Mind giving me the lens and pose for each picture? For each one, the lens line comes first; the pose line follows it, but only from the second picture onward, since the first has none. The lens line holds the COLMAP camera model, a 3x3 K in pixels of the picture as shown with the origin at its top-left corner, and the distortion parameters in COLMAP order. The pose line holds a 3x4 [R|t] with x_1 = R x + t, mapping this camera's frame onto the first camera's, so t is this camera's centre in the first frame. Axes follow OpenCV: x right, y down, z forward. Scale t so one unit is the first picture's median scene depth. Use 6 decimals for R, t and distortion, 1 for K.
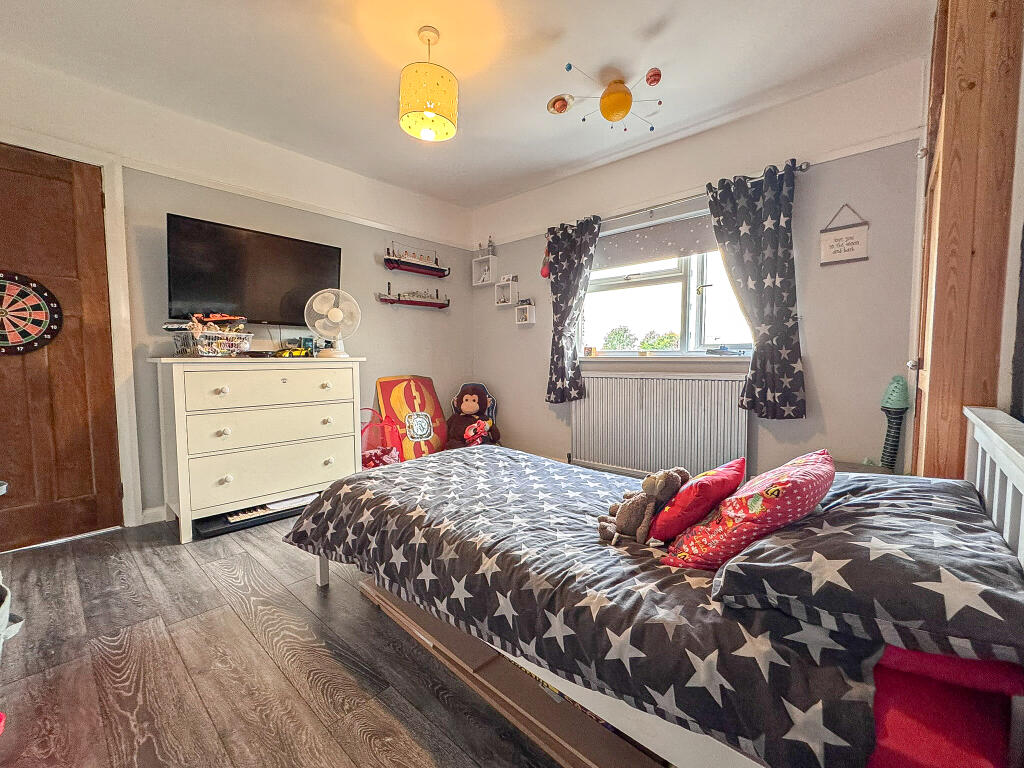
lens RADIAL K [[415.5, 0, 512.0], [0, 415.5, 384.0], [0, 0, 1]] dist [-0.002362, -0.000107]
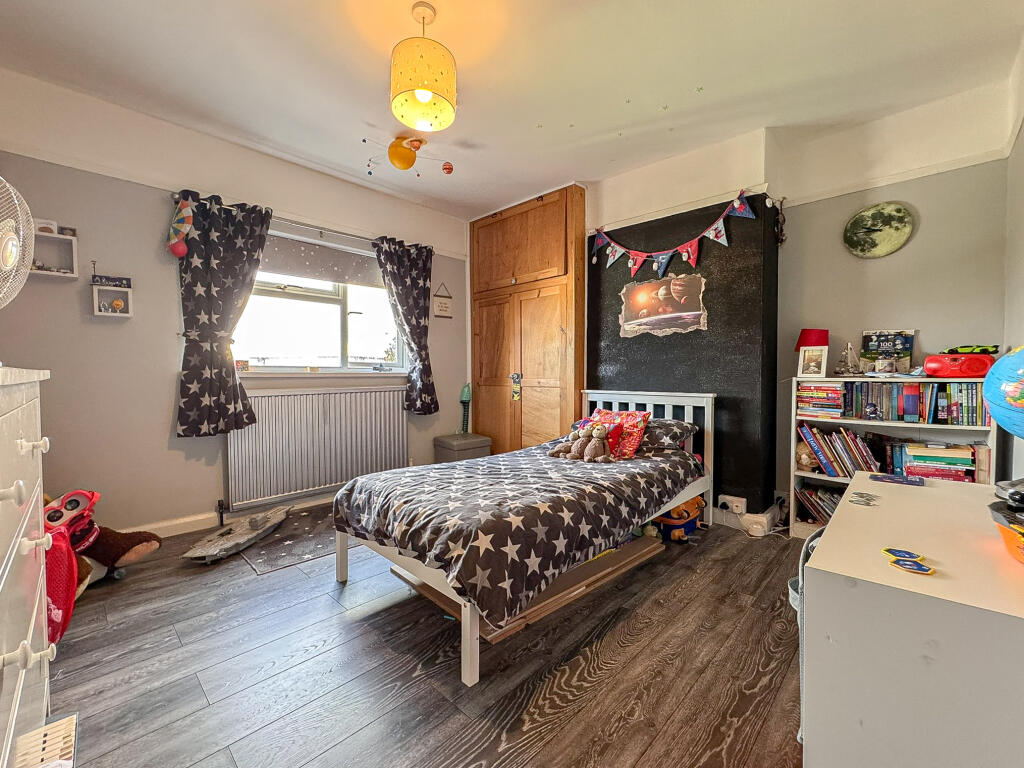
lens RADIAL K [[415.5, 0, 512.0], [0, 415.5, 384.0], [0, 0, 1]] dist [-0.002362, -0.000107]
pose [[0.056936, -0.018833, 0.998200, -0.826246], [0.061544, 0.997987, 0.015319, -0.030975], [-0.996479, 0.060561, 0.057980, 0.606622]]
